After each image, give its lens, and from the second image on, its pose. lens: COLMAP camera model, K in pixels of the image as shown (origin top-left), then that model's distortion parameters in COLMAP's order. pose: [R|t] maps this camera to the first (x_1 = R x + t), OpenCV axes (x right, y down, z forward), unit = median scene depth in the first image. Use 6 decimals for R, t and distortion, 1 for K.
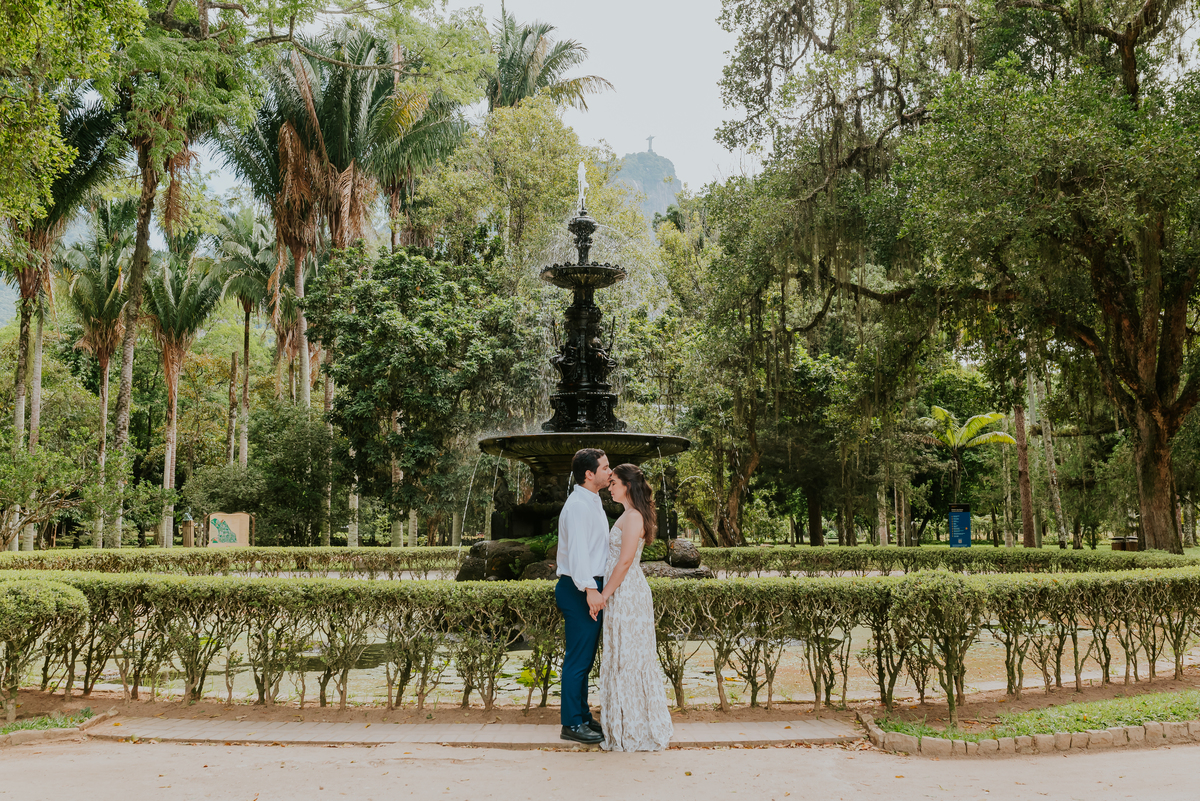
lens RADIAL K [[1217.3, 0, 600.7], [0, 1217.3, 420.0], [0, 0, 1]] dist [0.000587, -0.001459]
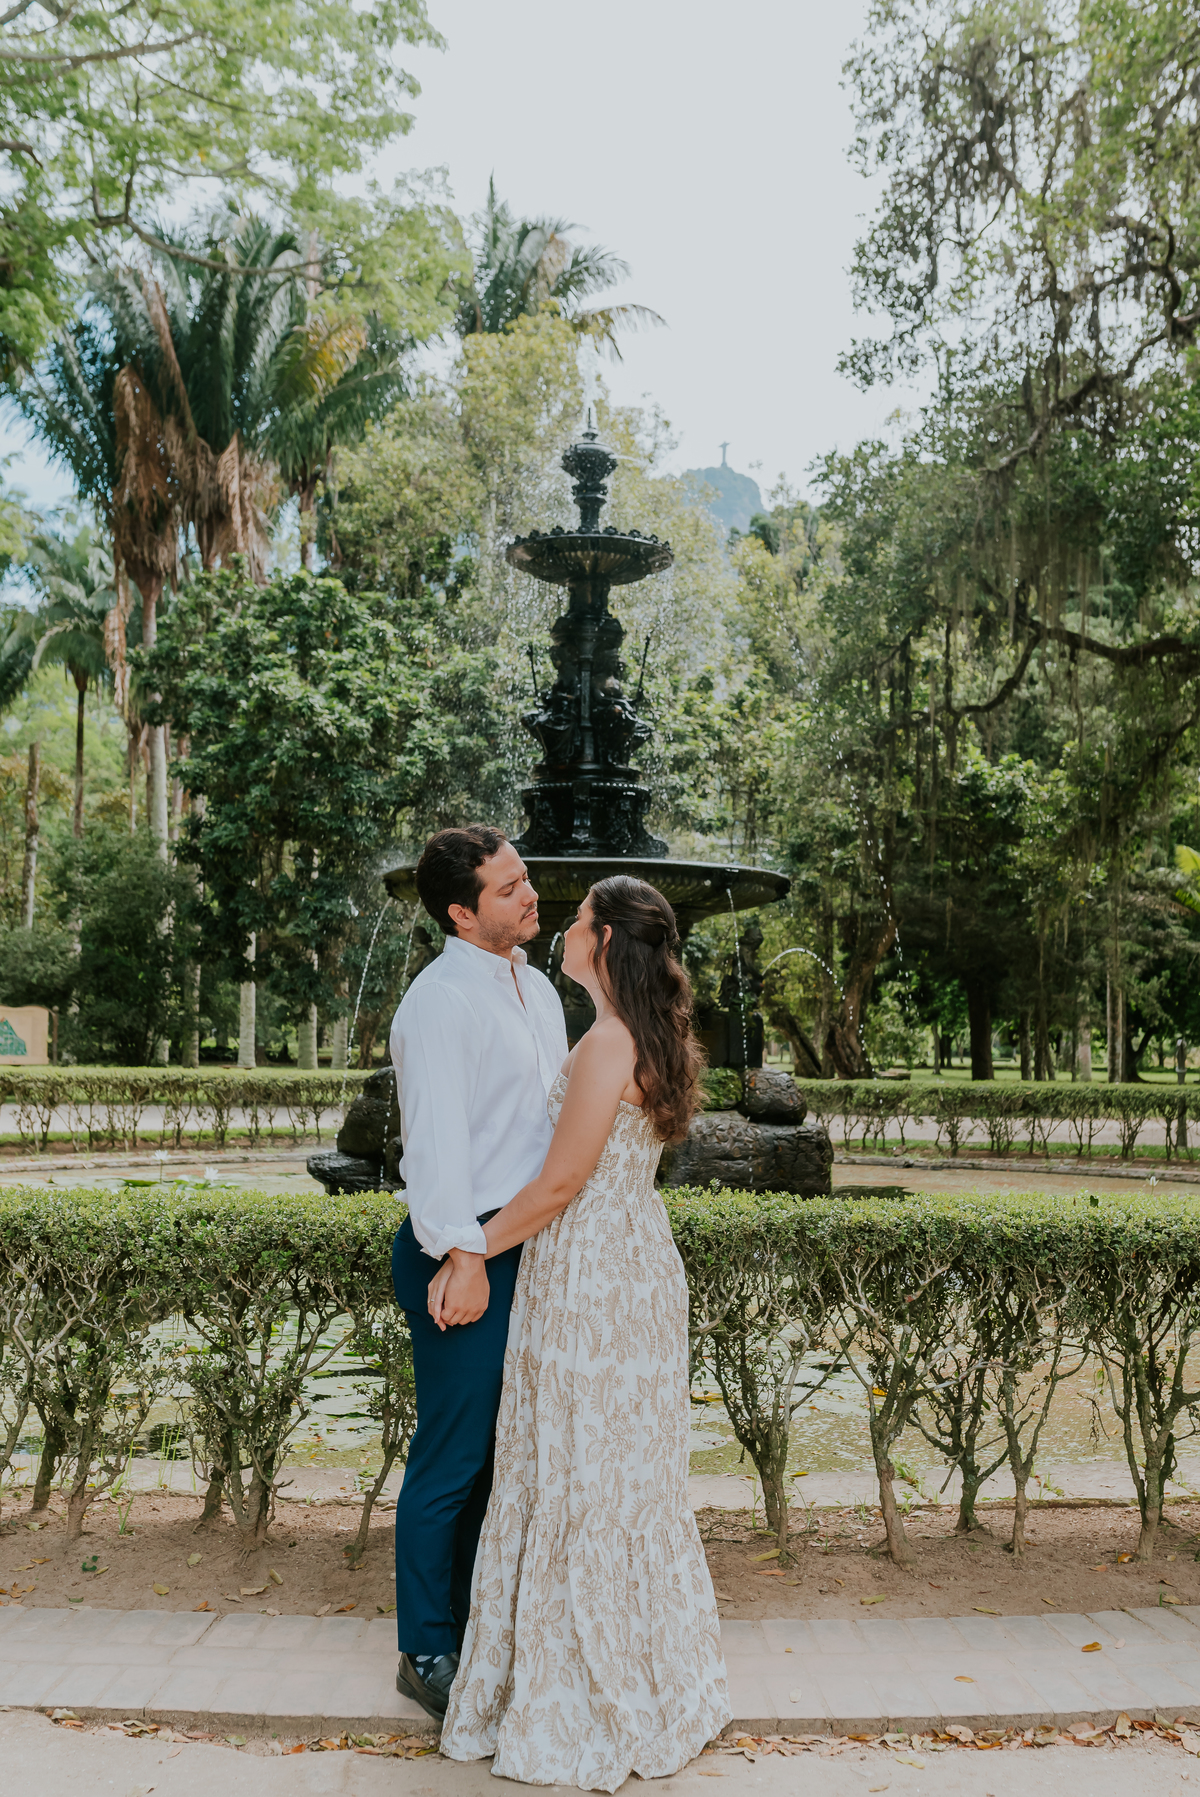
lens RADIAL K [[1822.9, 0, 602.9], [0, 1822.9, 988.5], [0, 0, 1]] dist [0.000587, -0.001459]
pose [[0.999675, 0.014647, -0.020875, 0.005274], [-0.013340, 0.998022, 0.061430, 0.008288], [0.021734, -0.061131, 0.997893, 0.111061]]
